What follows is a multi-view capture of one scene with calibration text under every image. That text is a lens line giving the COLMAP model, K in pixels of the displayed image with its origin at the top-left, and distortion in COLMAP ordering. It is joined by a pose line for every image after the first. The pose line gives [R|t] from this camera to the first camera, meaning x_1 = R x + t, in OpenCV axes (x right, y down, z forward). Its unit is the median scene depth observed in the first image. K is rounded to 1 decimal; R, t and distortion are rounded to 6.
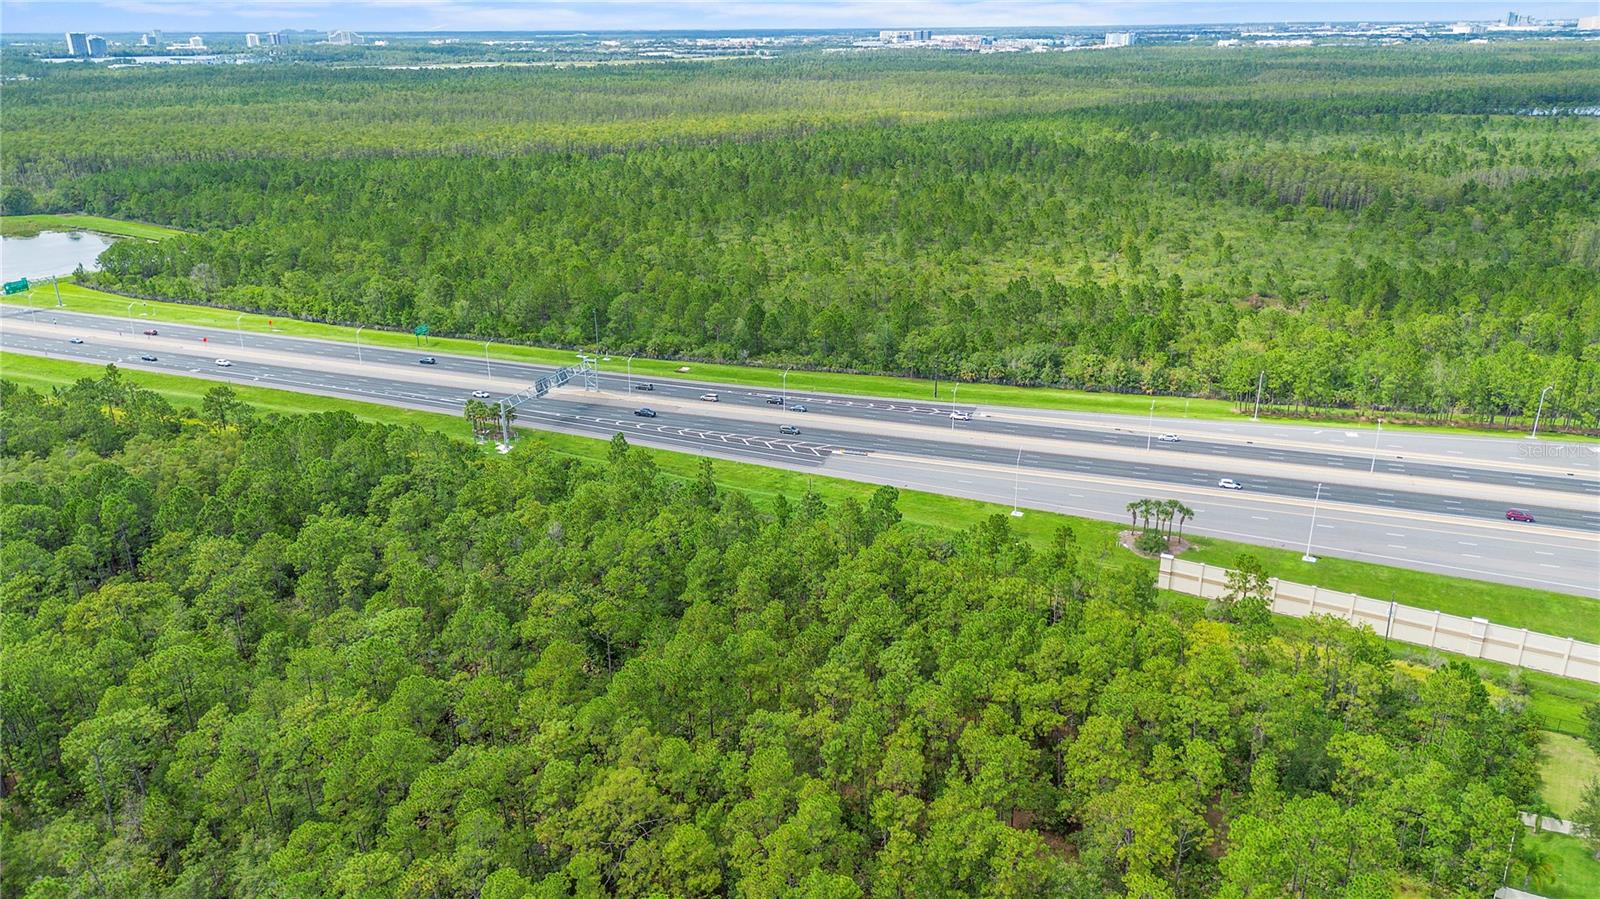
lens RADIAL K [[1126.2, 0, 797.4], [0, 1126.2, 444.4], [0, 0, 1]] dist [0.079944, -0.081214]
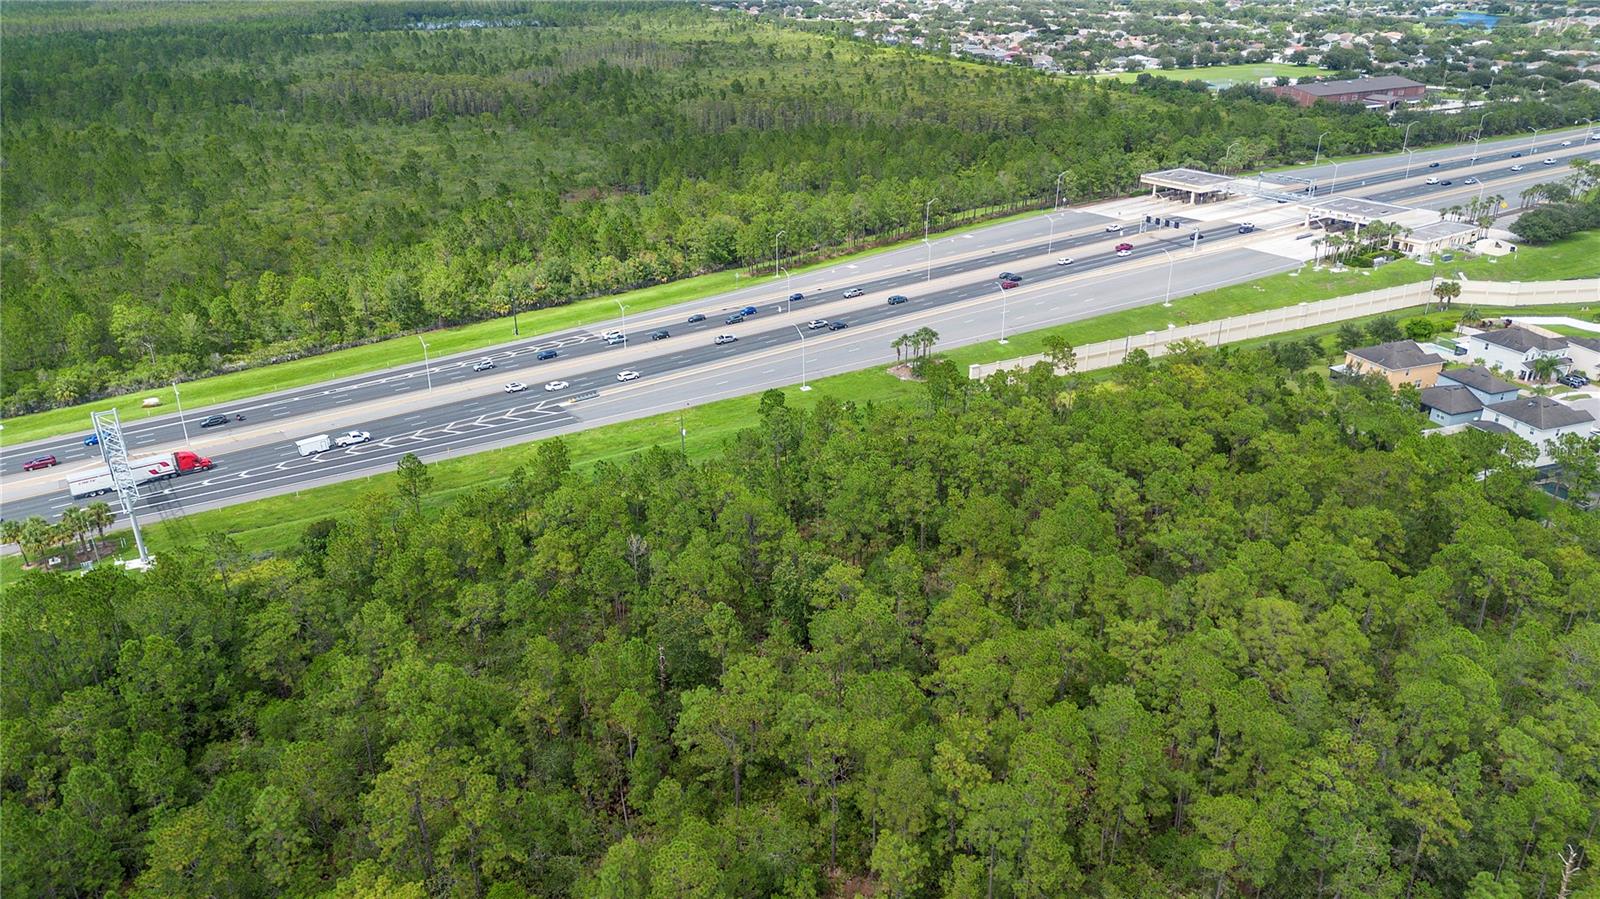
lens RADIAL K [[1126.2, 0, 802.3], [0, 1126.2, 454.4], [0, 0, 1]] dist [0.079944, -0.081214]
pose [[0.567406, -0.334945, 0.752238, -0.434516], [0.289053, 0.936417, 0.198924, -0.063426], [-0.771037, 0.104566, 0.628146, 0.256935]]
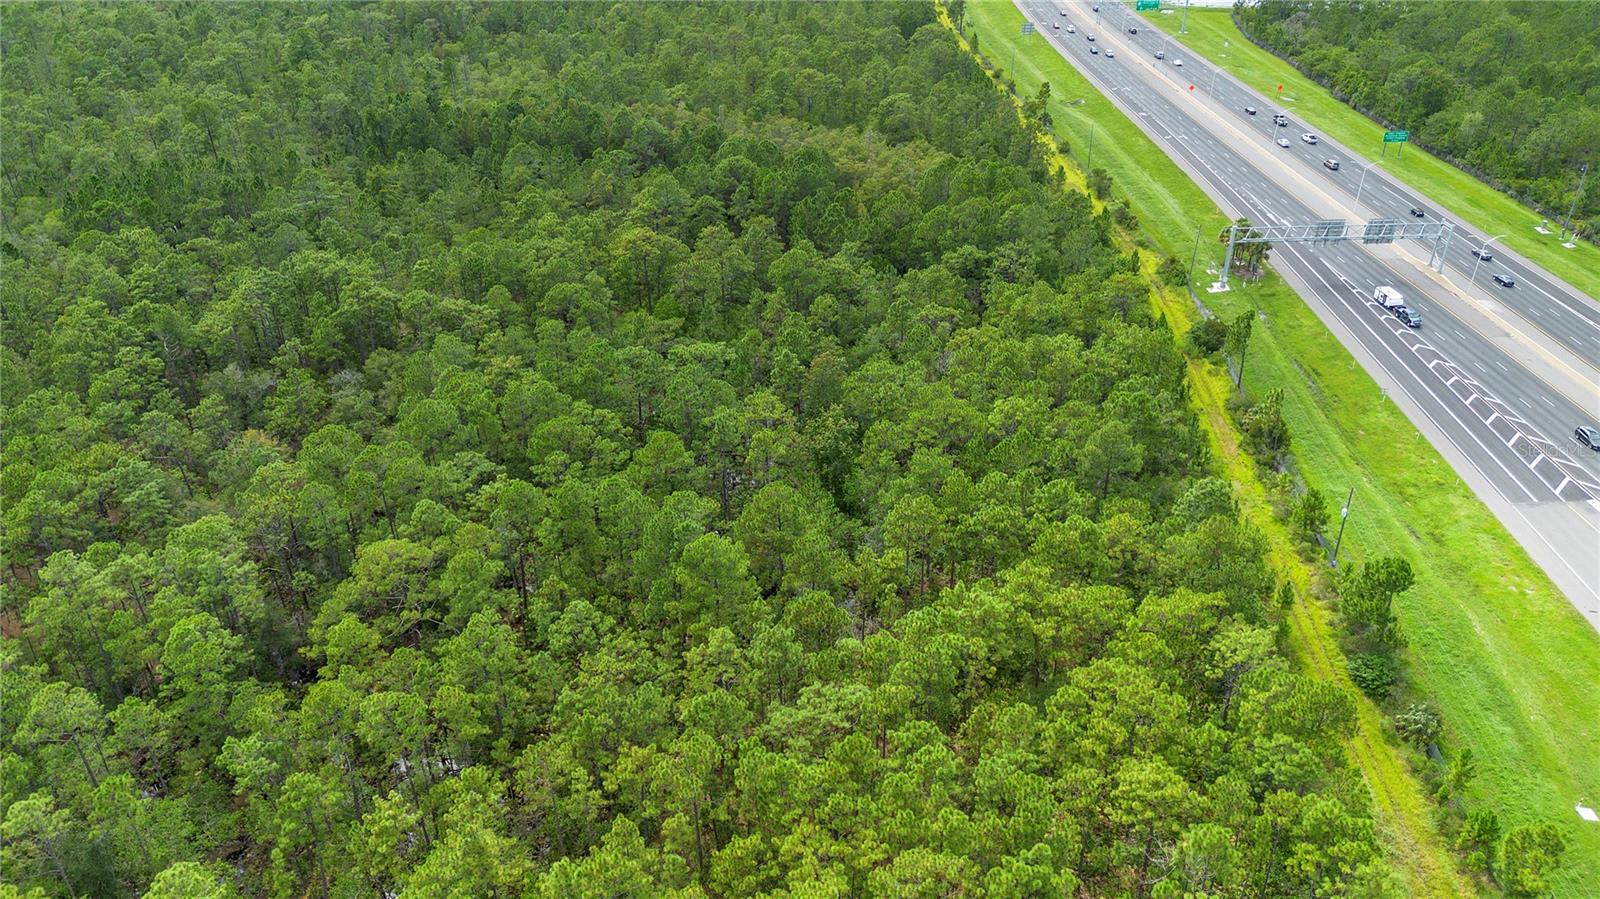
lens RADIAL K [[1126.2, 0, 799.4], [0, 1126.2, 440.3], [0, 0, 1]] dist [0.079944, -0.081214]
pose [[0.396955, 0.469101, -0.788905, 0.252387], [-0.316088, 0.876816, 0.362328, -0.082254], [0.861693, 0.105536, 0.496333, 0.313574]]
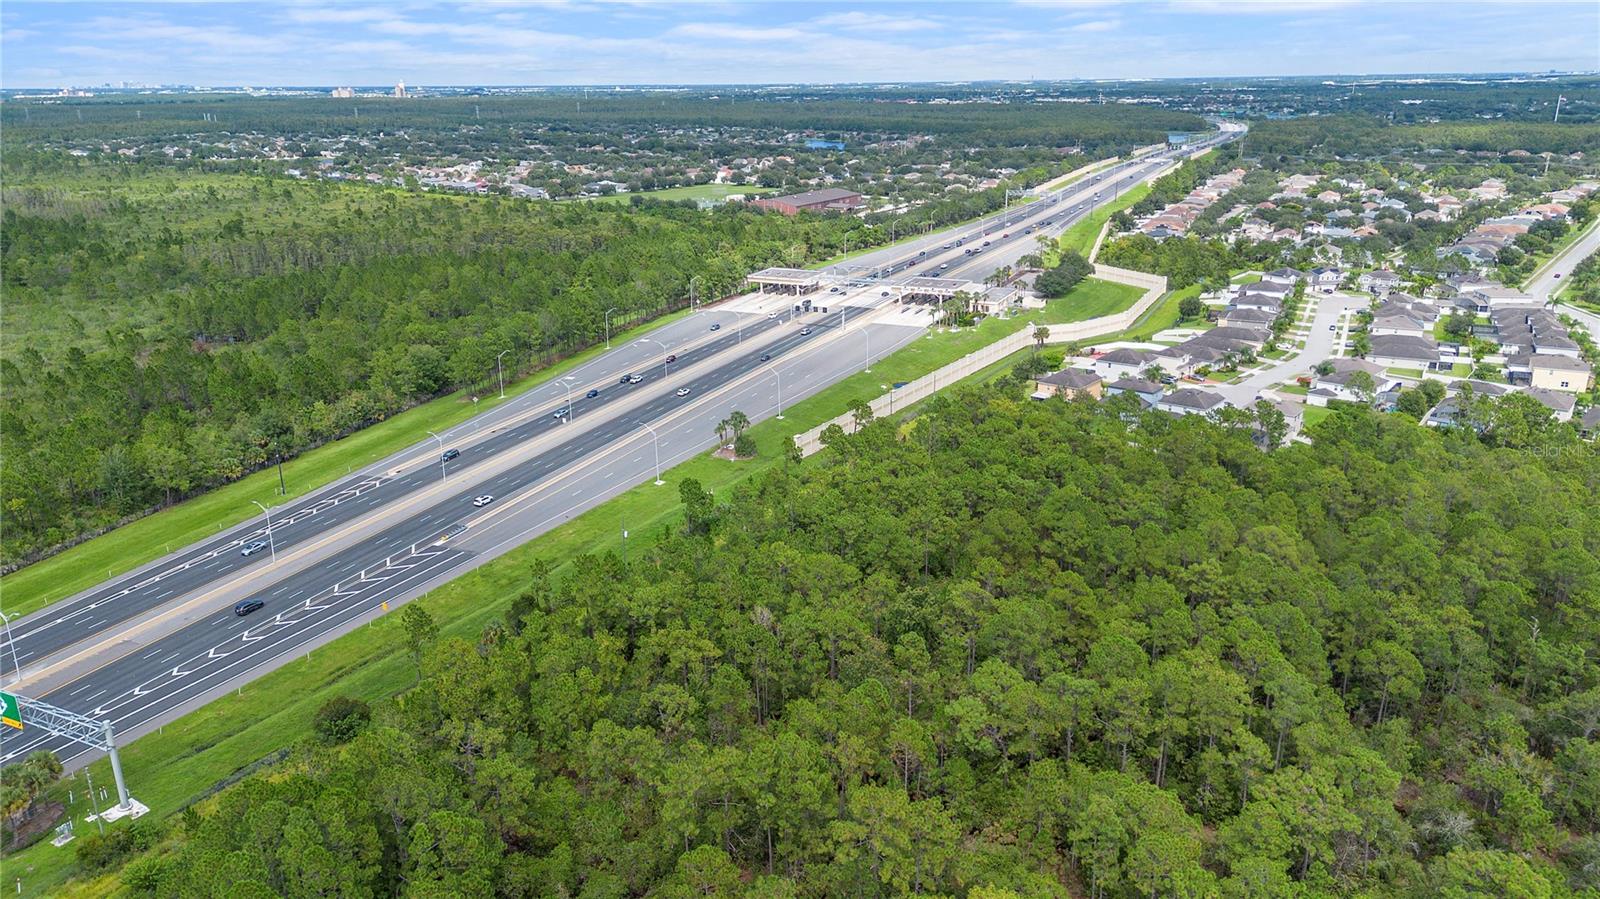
lens RADIAL K [[1126.2, 0, 807.5], [0, 1126.2, 449.6], [0, 0, 1]] dist [0.079944, -0.081214]
pose [[0.064464, -0.304936, 0.950188, -0.577711], [0.357298, 0.896098, 0.263337, -0.142654], [-0.931763, 0.322525, 0.166719, 0.486881]]
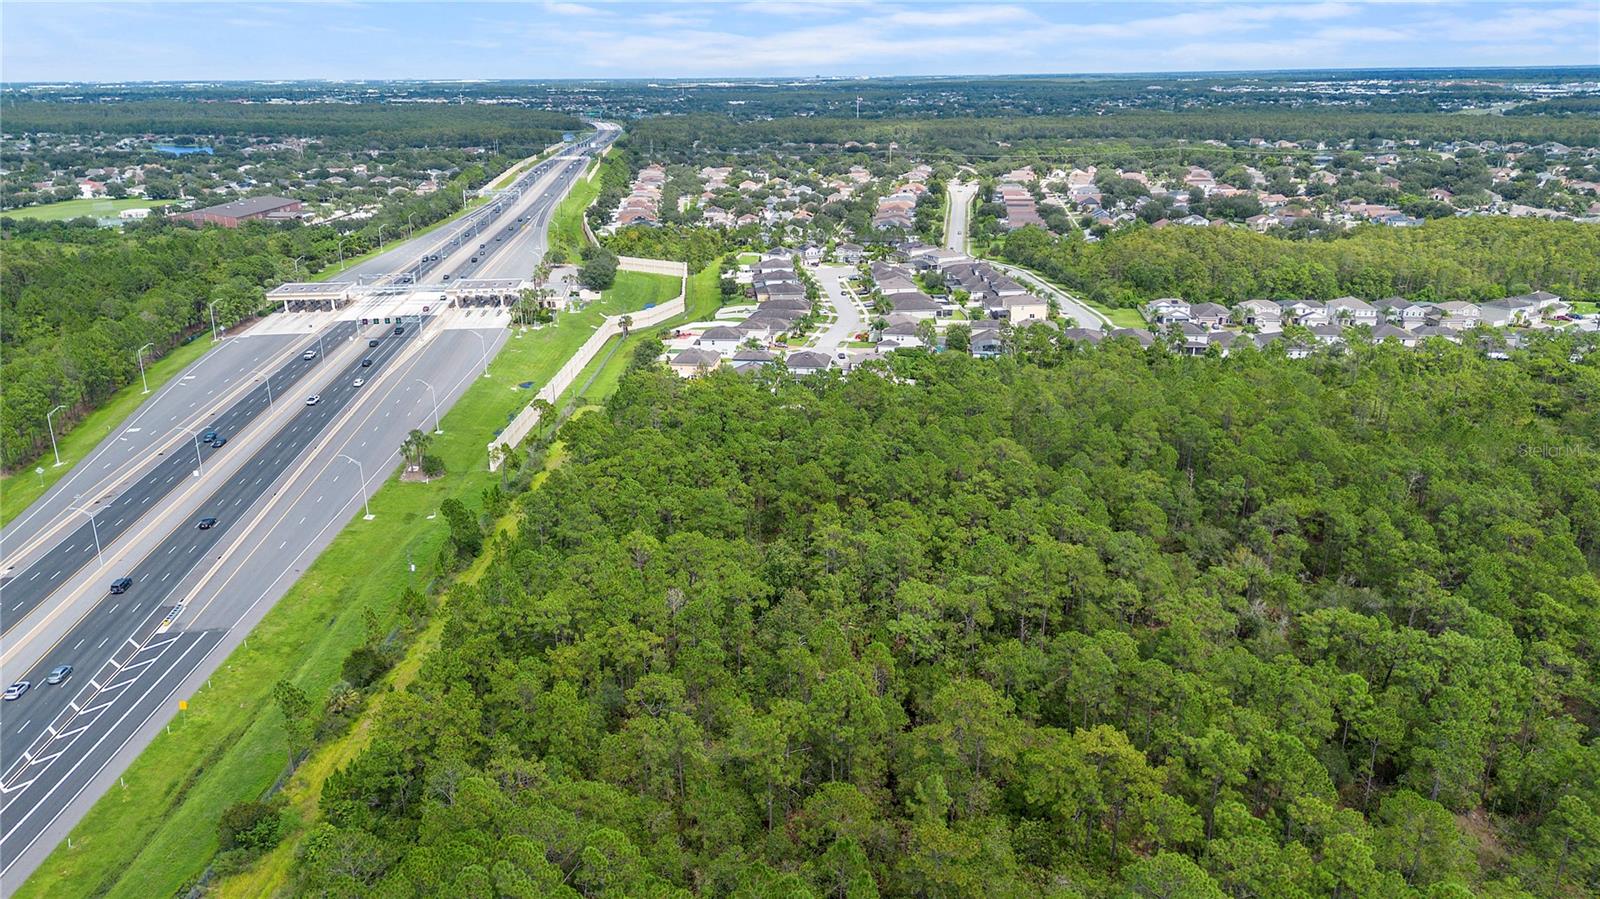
lens RADIAL K [[1126.2, 0, 803.0], [0, 1126.2, 446.8], [0, 0, 1]] dist [0.079944, -0.081214]
pose [[-0.460328, -0.267843, 0.846380, -0.568804], [0.322185, 0.837991, 0.440418, -0.216180], [-0.827221, 0.475427, -0.299456, 0.684509]]
